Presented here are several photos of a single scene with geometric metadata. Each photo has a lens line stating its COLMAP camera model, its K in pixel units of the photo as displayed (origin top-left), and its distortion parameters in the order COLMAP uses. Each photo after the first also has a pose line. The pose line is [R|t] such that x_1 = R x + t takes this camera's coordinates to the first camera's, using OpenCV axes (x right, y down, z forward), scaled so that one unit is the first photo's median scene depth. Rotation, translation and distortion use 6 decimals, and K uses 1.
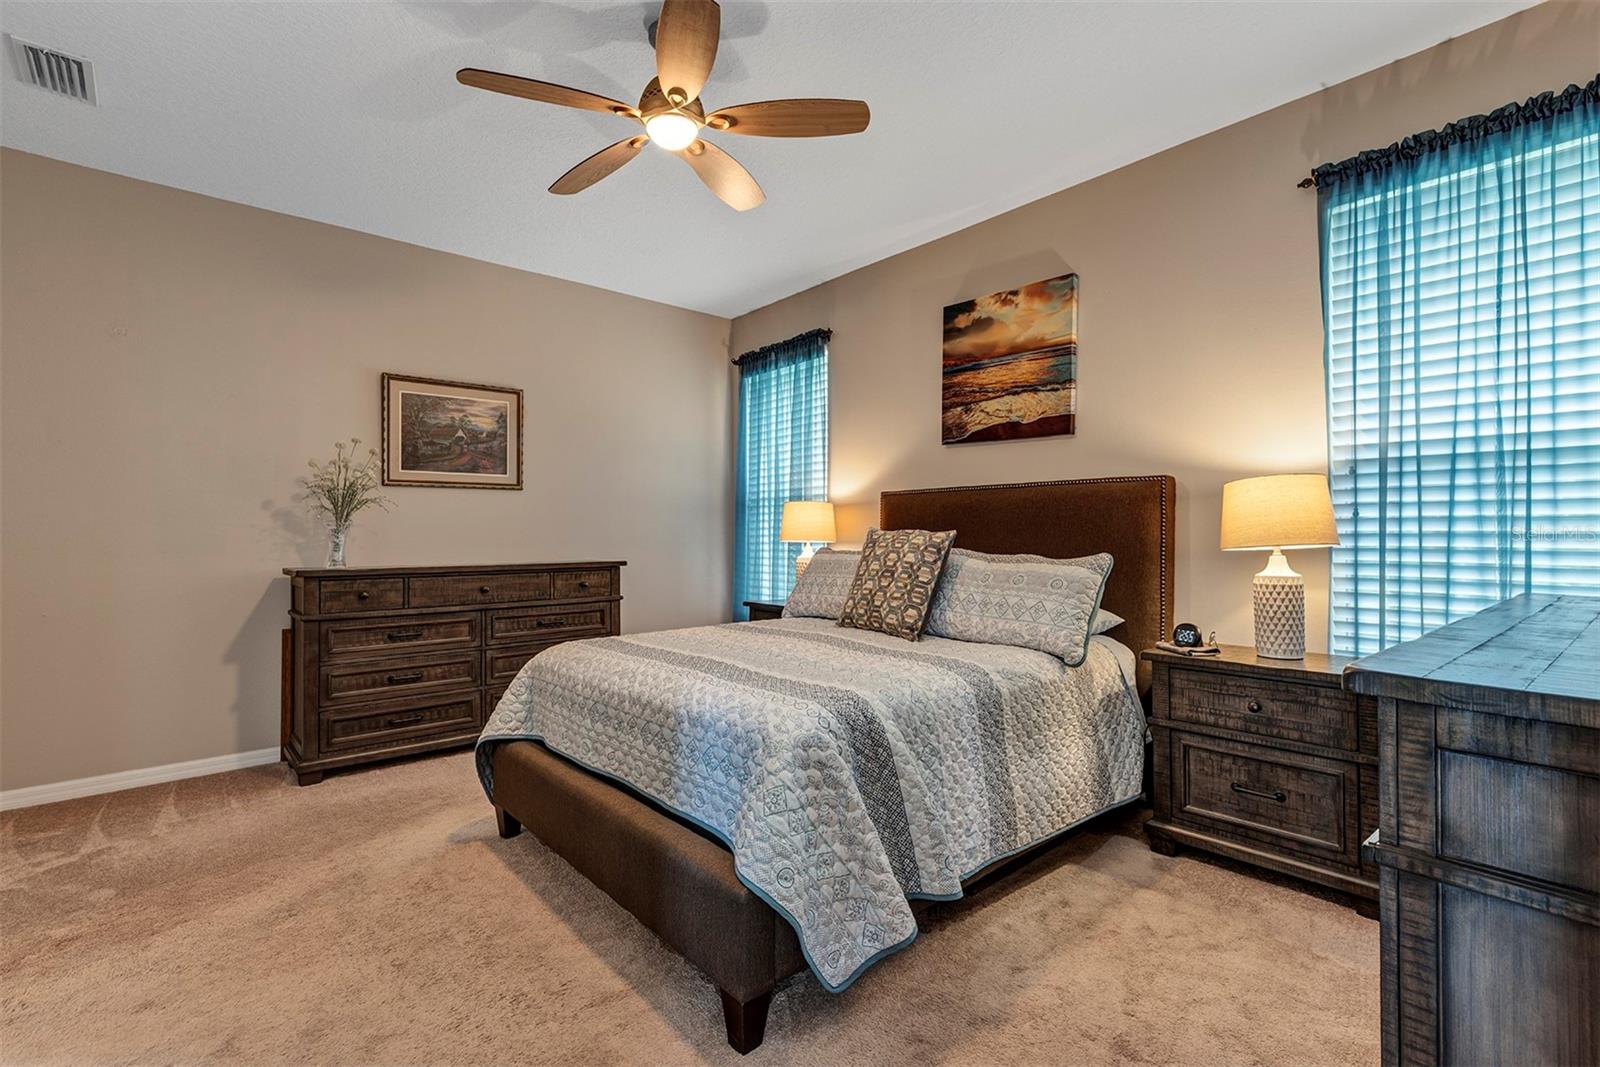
lens RADIAL K [[733.2, 0, 796.3], [0, 733.2, 531.8], [0, 0, 1]] dist [0.009470, -0.000274]
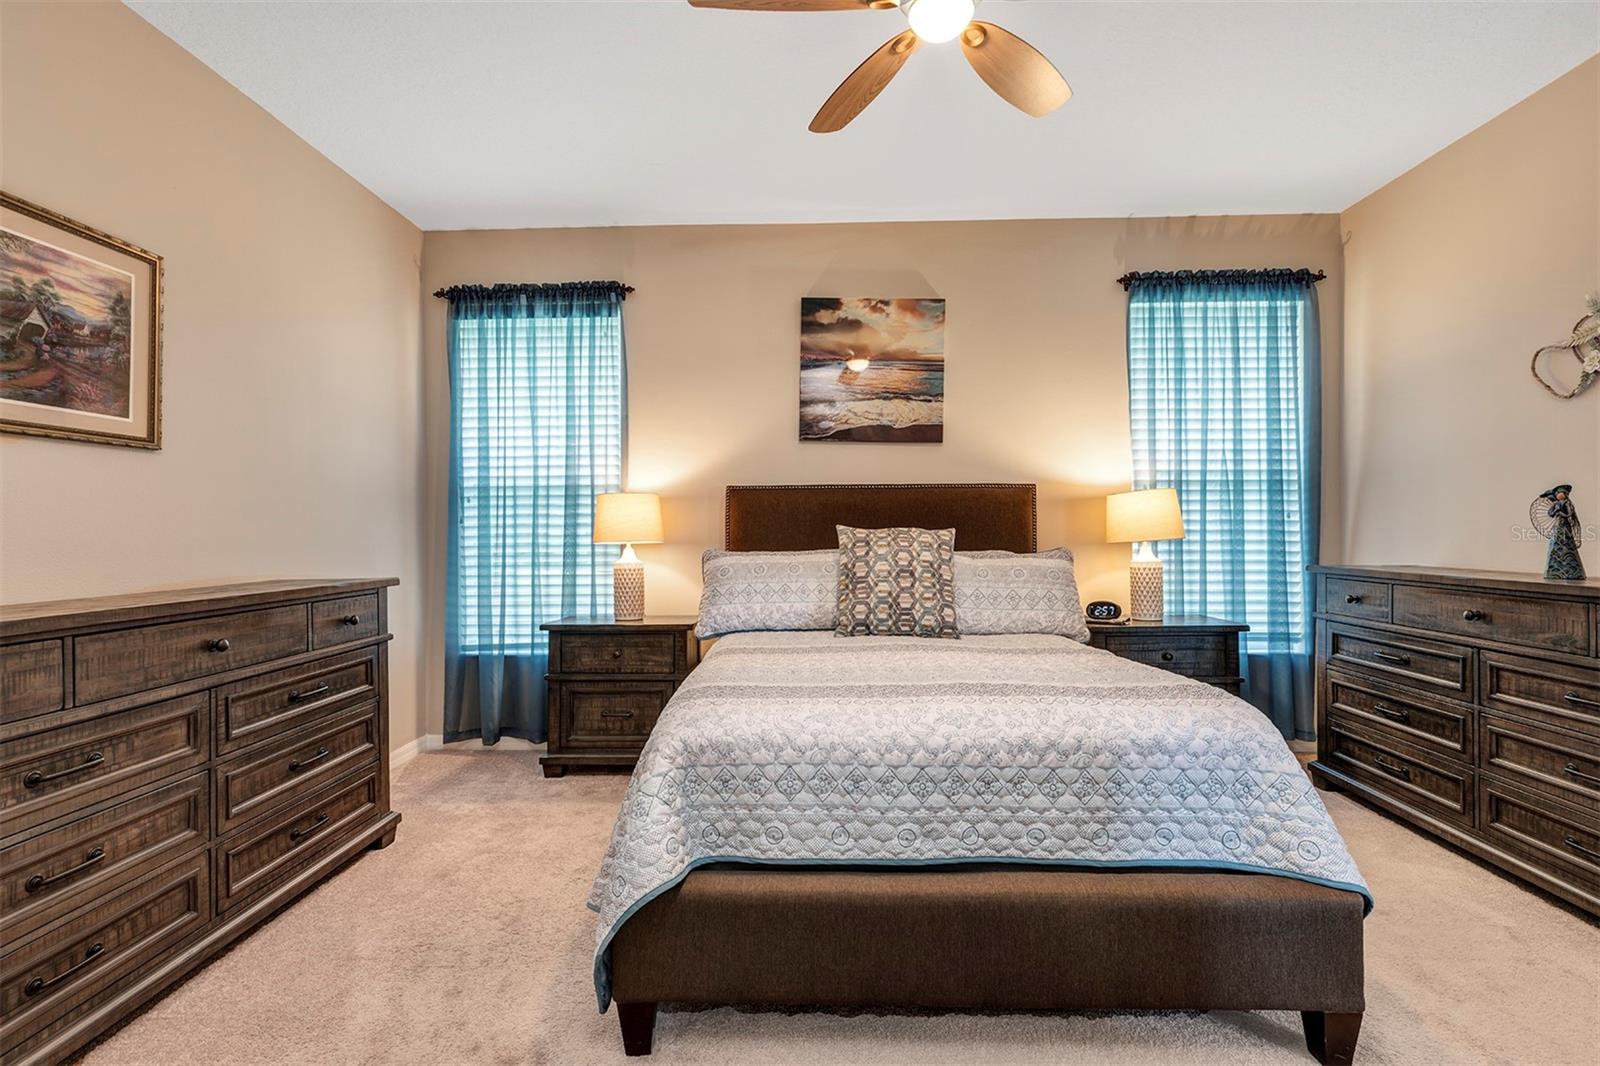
lens RADIAL K [[733.2, 0, 798.2], [0, 733.2, 530.0], [0, 0, 1]] dist [0.009470, -0.000274]
pose [[0.670078, 0.000001, 0.742291, -0.558002], [0.002982, 0.999992, -0.002692, 0.002156], [-0.742285, 0.004017, 0.670072, 0.386225]]
